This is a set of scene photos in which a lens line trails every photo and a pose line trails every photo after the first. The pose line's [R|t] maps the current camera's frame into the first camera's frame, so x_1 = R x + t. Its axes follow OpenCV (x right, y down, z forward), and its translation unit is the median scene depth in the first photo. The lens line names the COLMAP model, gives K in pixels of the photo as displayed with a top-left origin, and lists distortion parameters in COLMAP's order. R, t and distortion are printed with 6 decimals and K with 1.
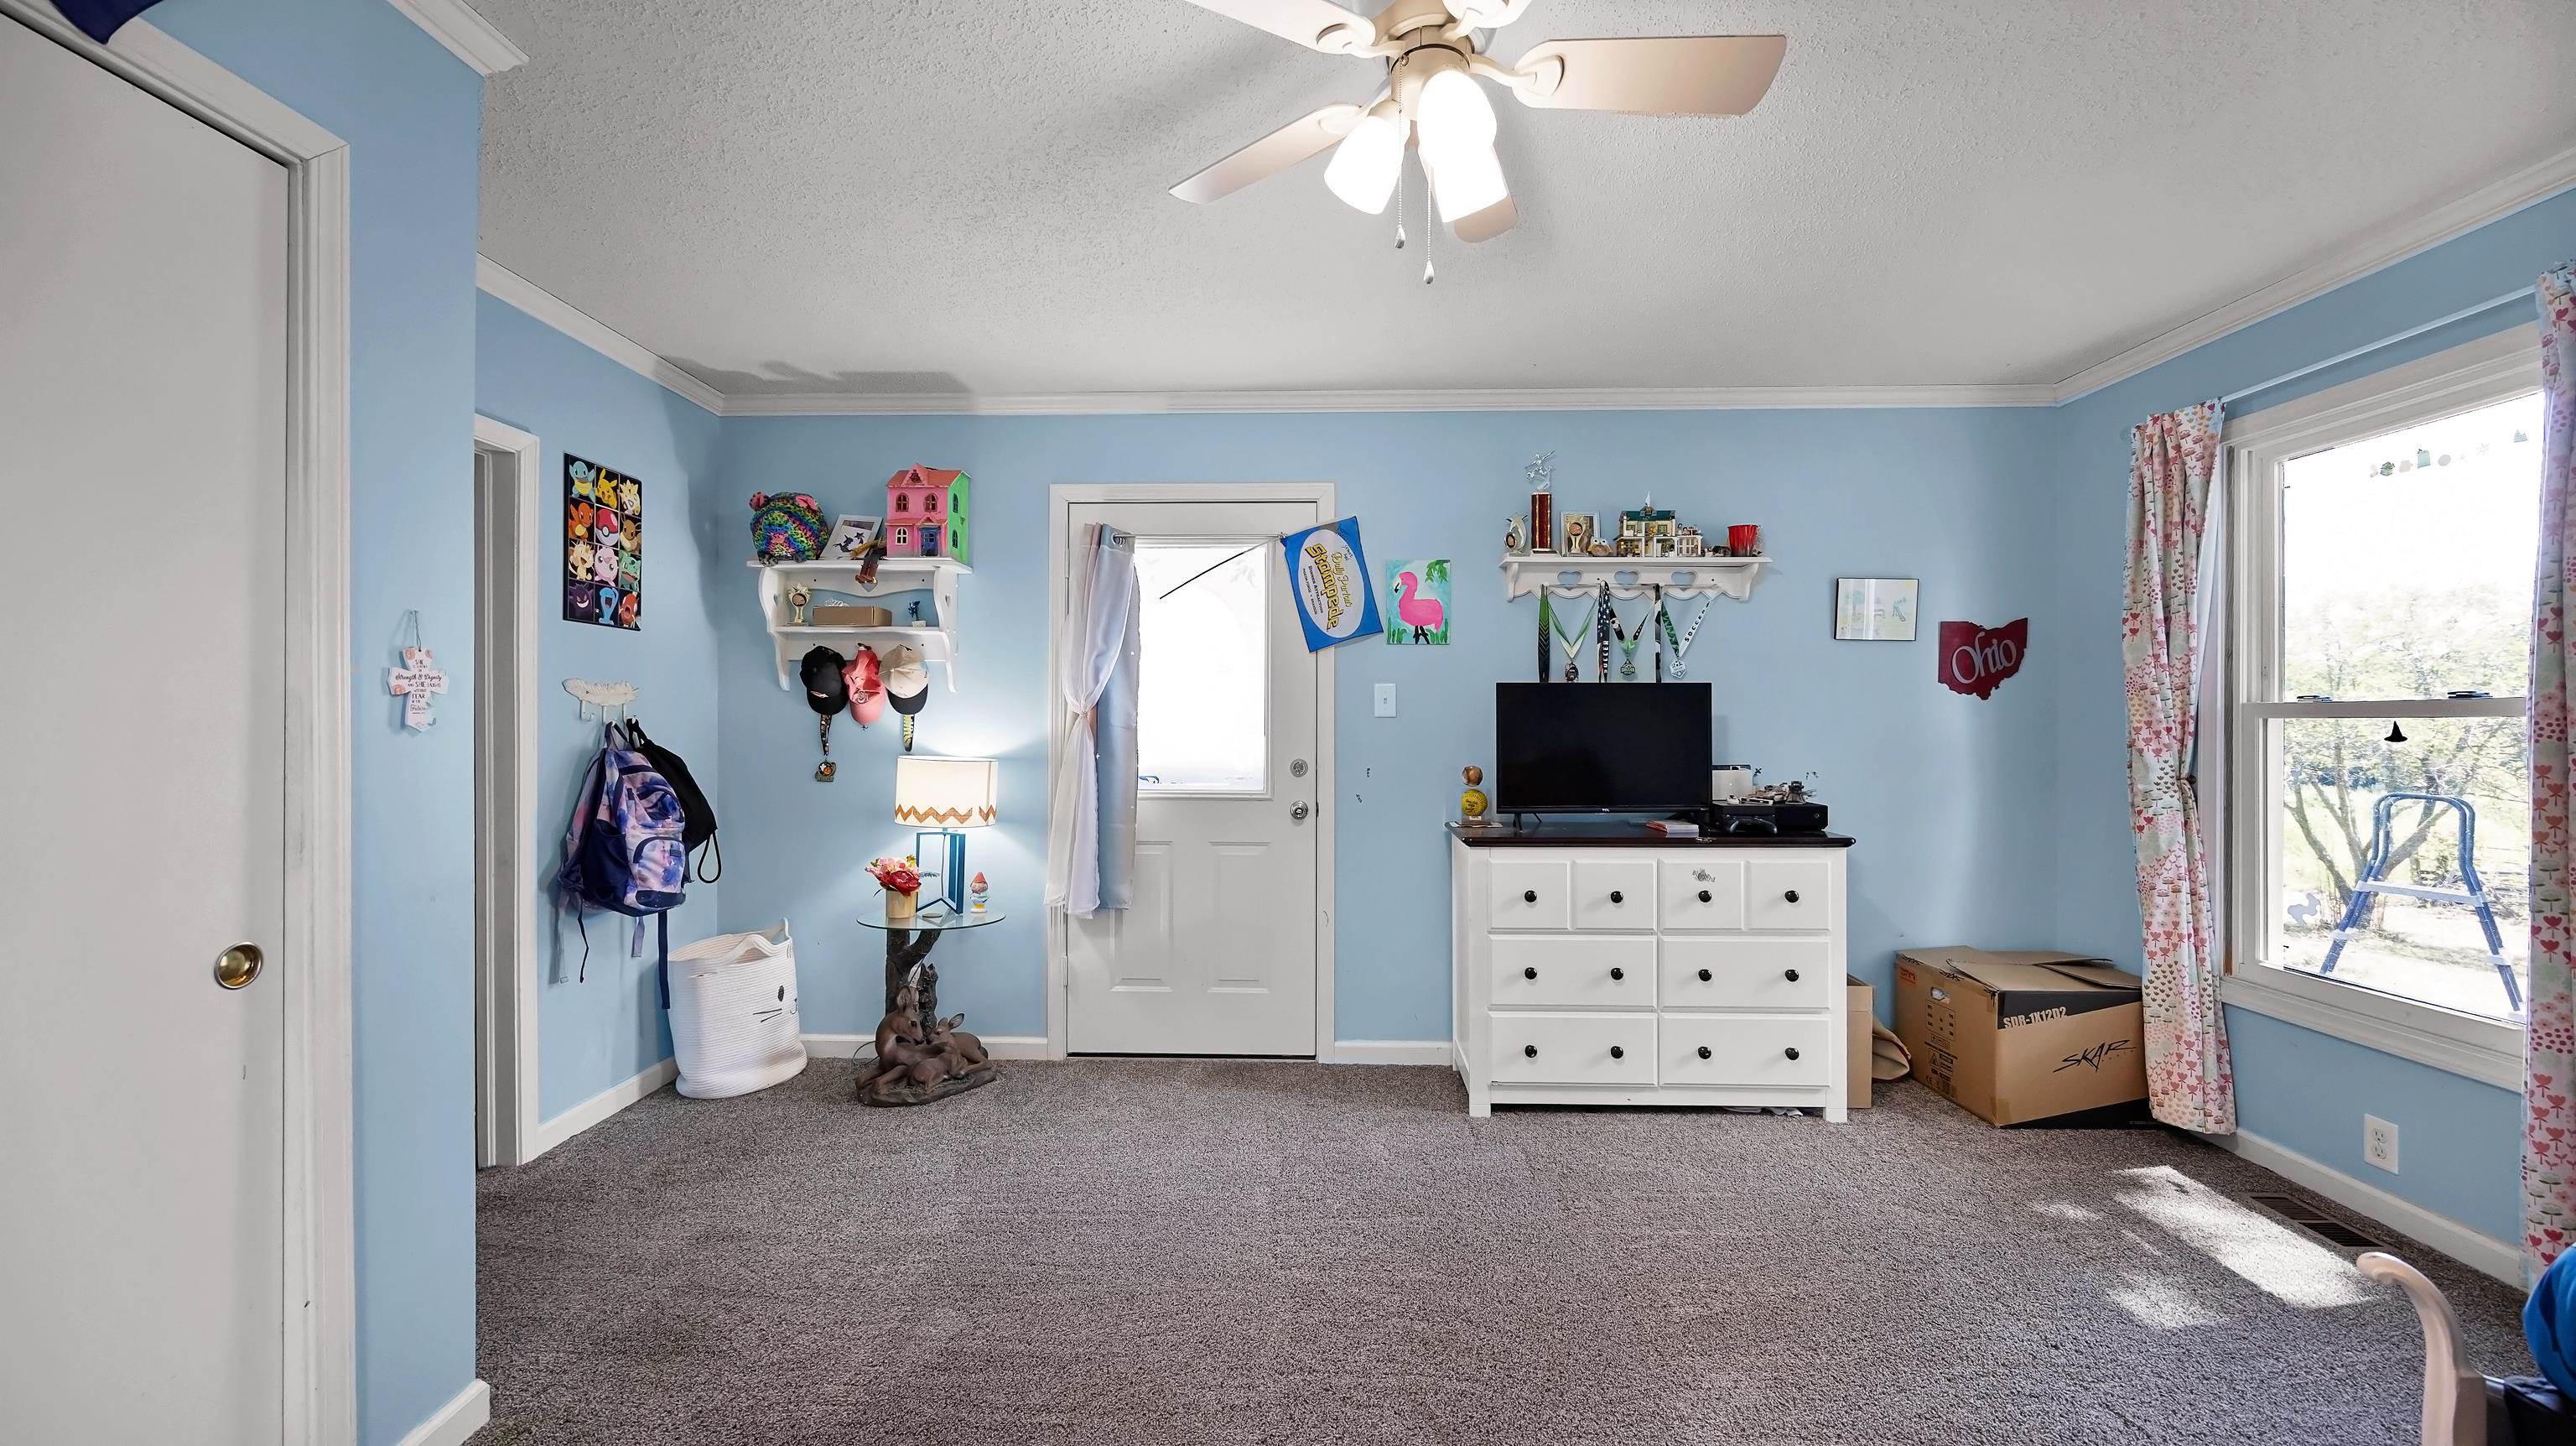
lens RADIAL K [[1016.8, 0, 1287.1], [0, 1016.8, 726.8], [0, 0, 1]] dist [-0.002550, 0.000637]
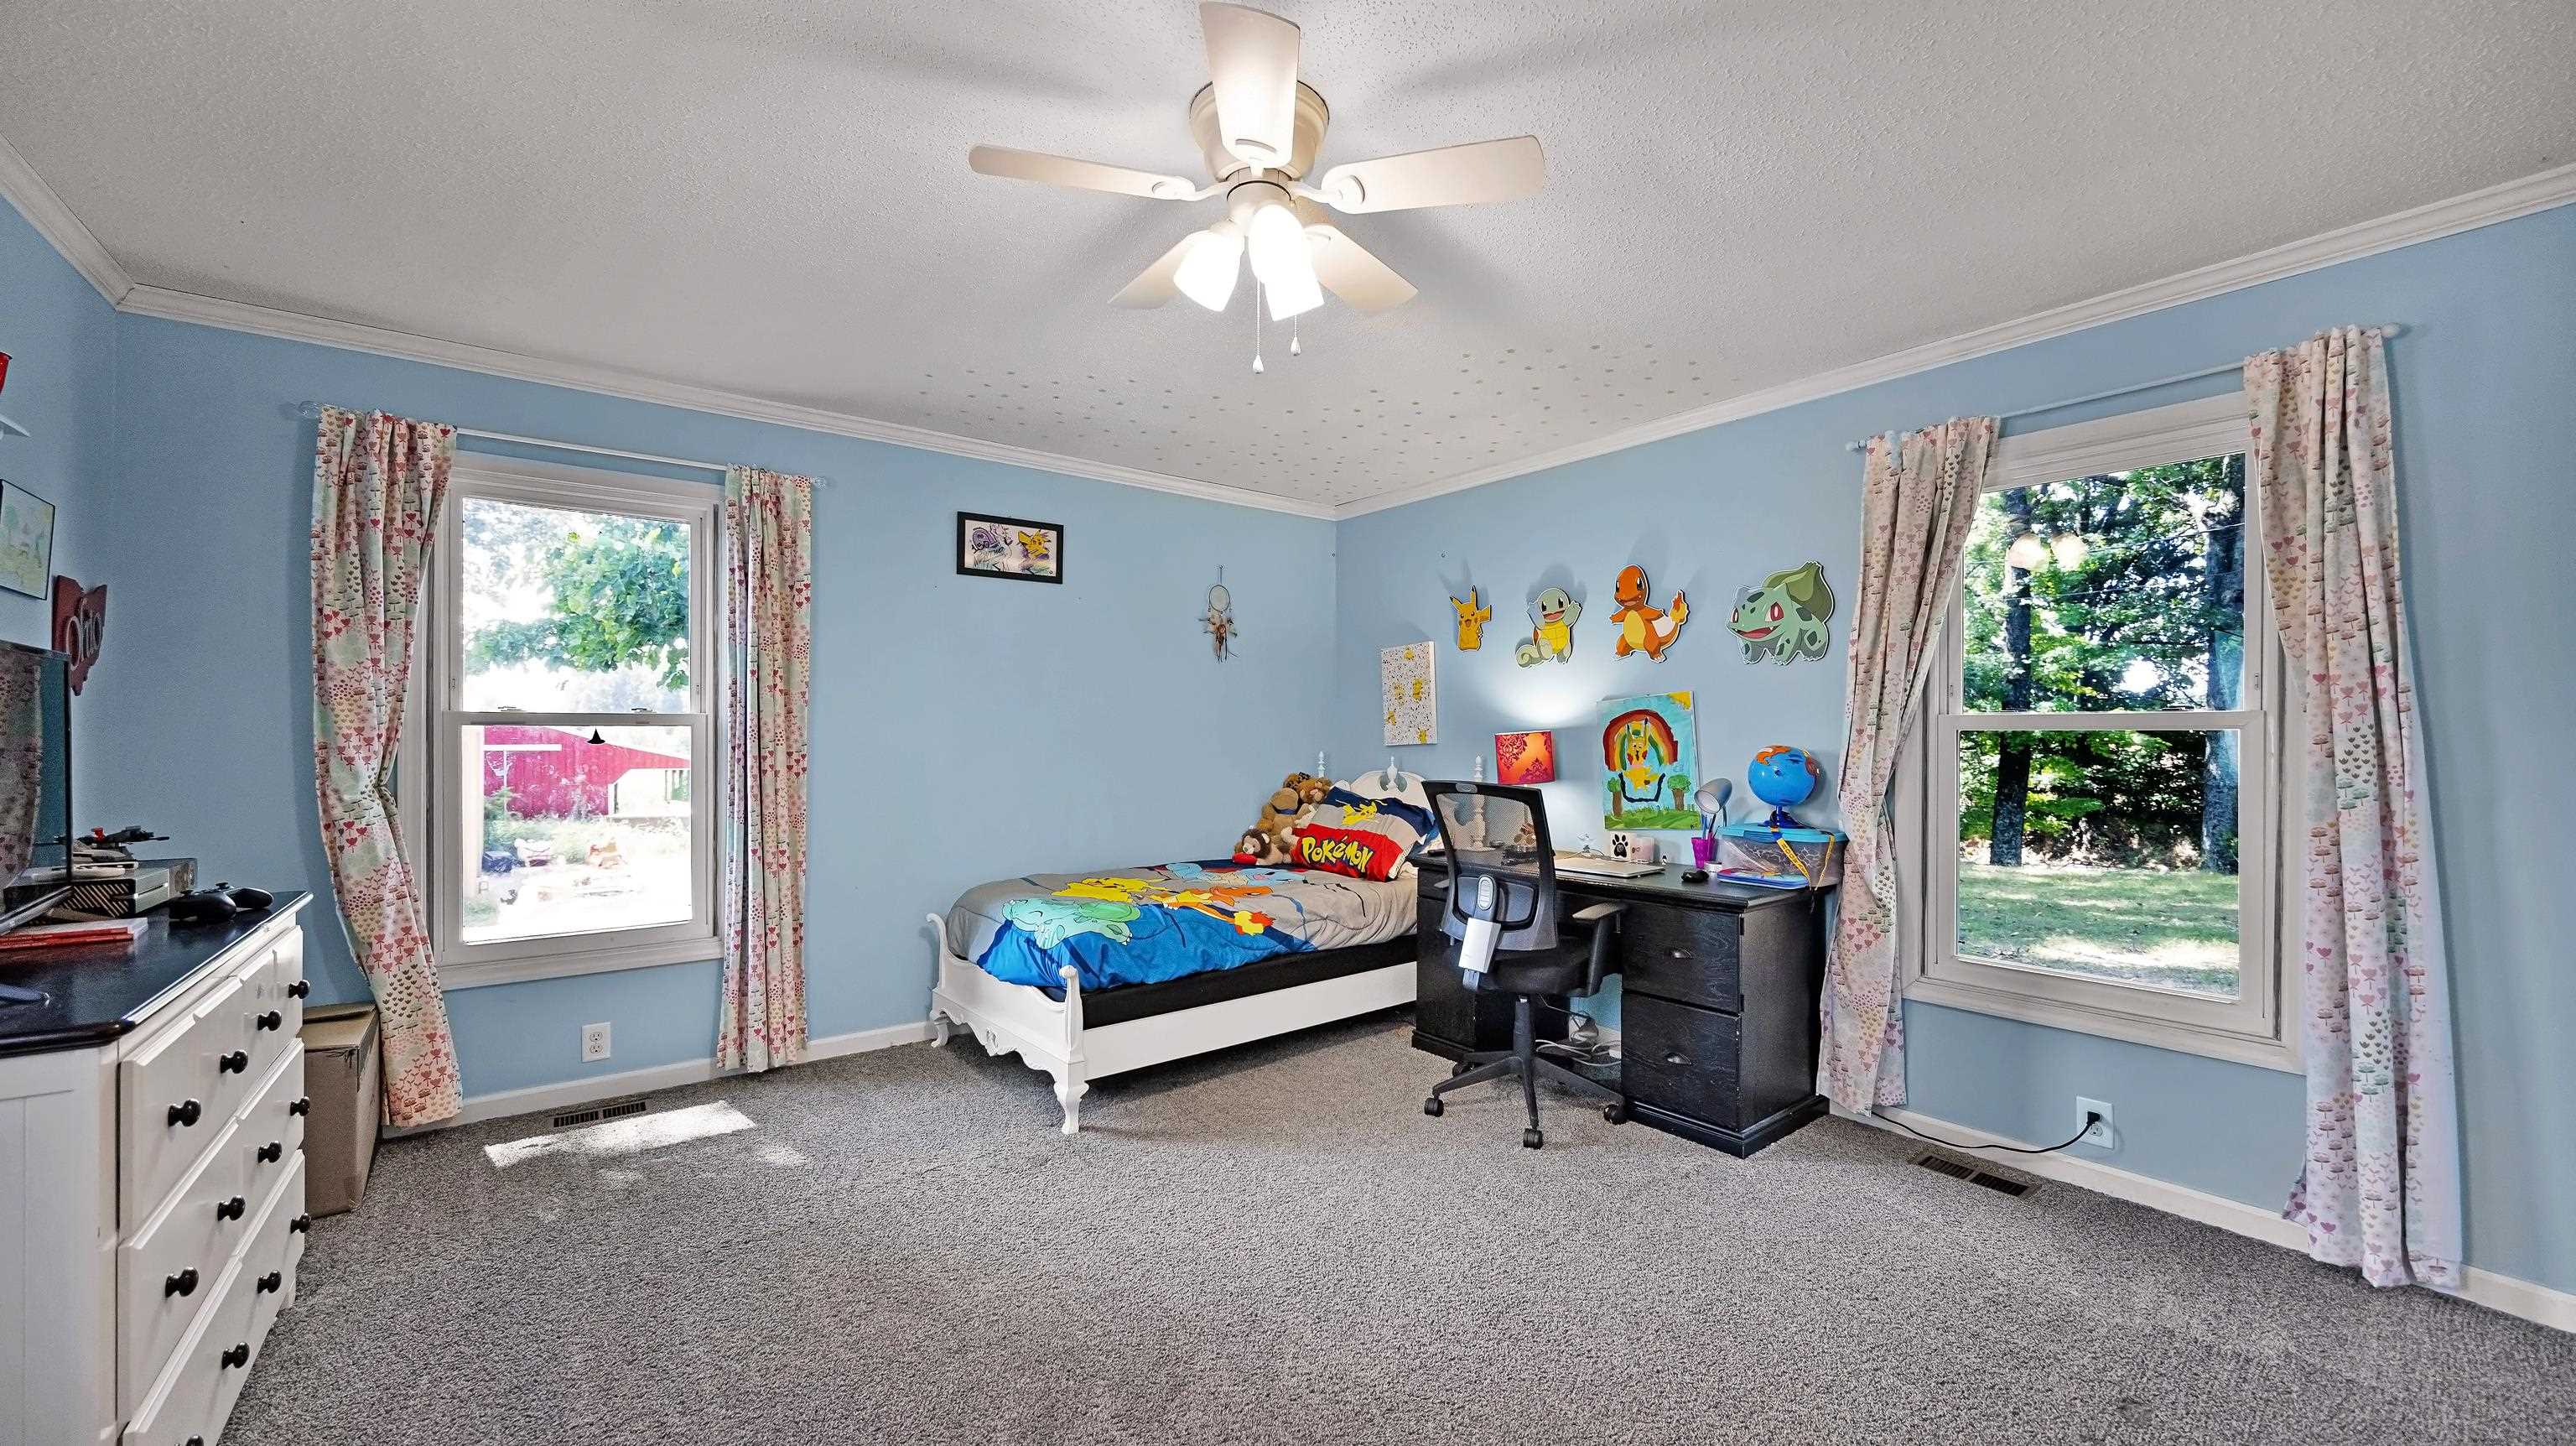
lens RADIAL K [[1016.8, 0, 1260.5], [0, 1016.8, 733.8], [0, 0, 1]] dist [-0.002550, 0.000637]
pose [[-0.634898, -0.006242, 0.772571, -0.435922], [-0.002243, 0.999978, 0.006237, -0.007664], [-0.772593, 0.002227, -0.634898, 0.978491]]
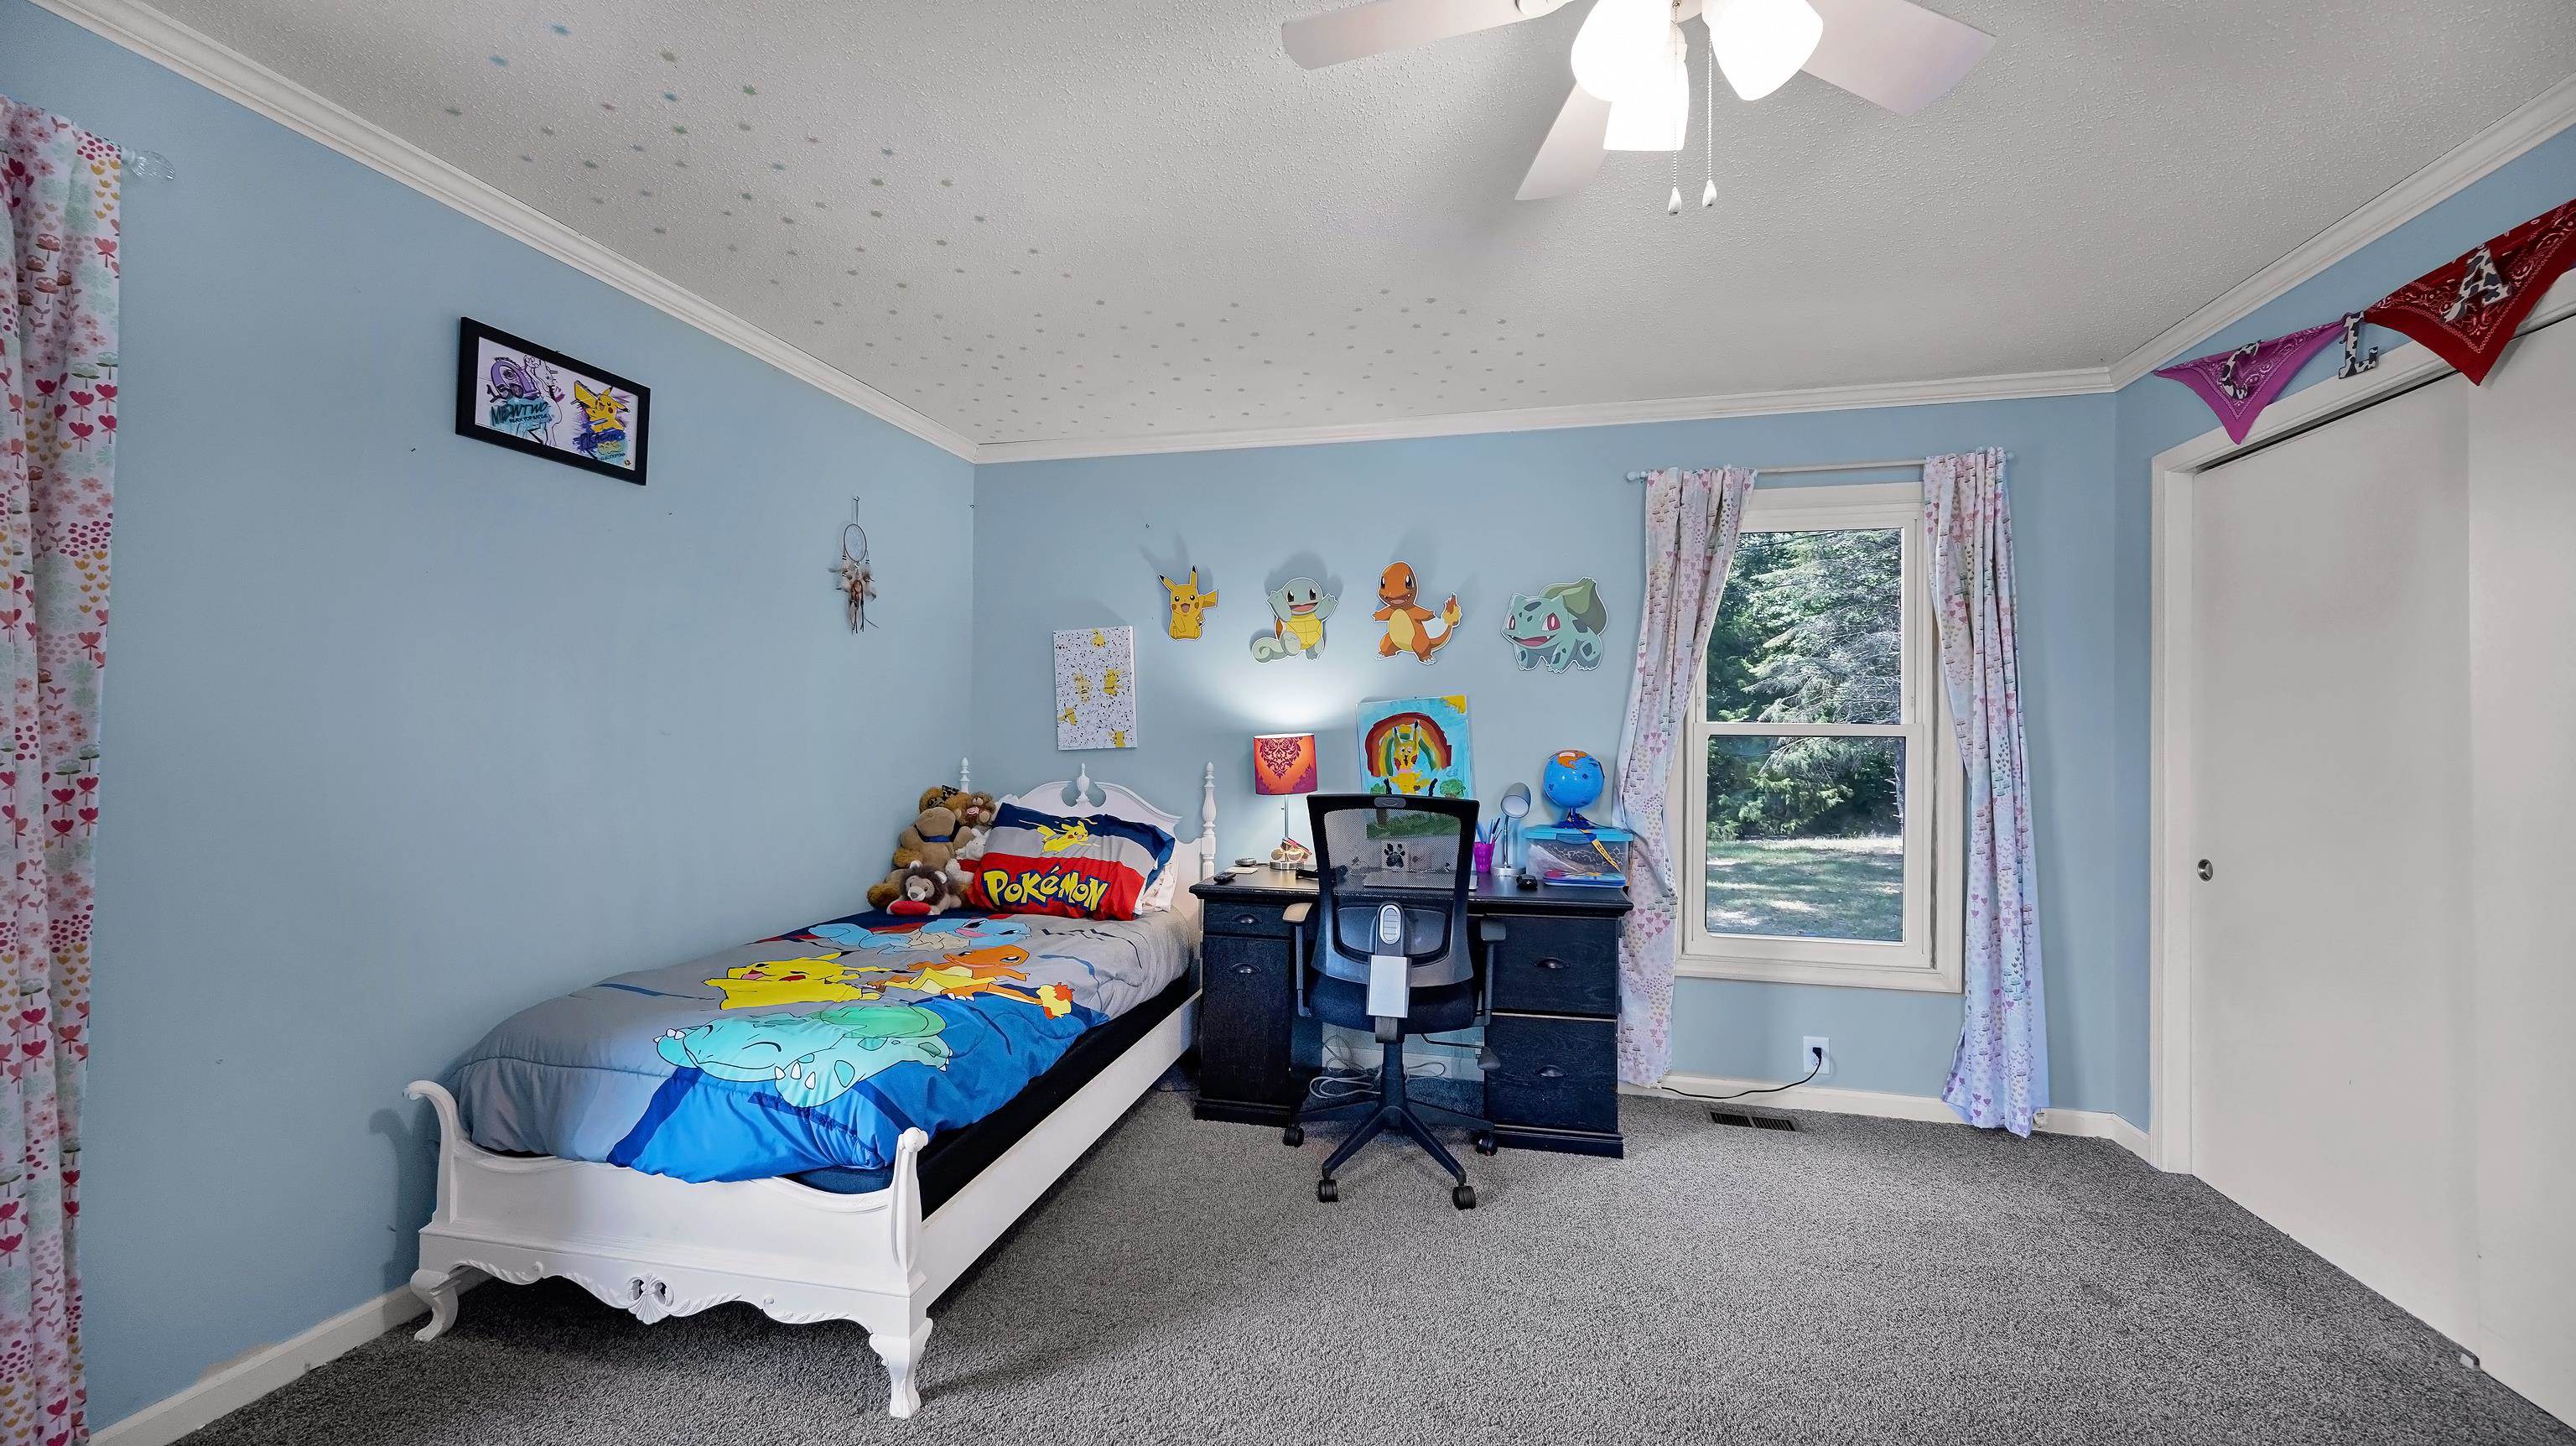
lens RADIAL K [[1016.8, 0, 1289.8], [0, 1016.8, 728.5], [0, 0, 1]] dist [-0.002550, 0.000637]
pose [[-0.983647, -0.010963, 0.179774, 0.183418], [-0.011819, 0.999923, -0.003689, -0.005537], [-0.179720, -0.005754, -0.983701, 1.037109]]
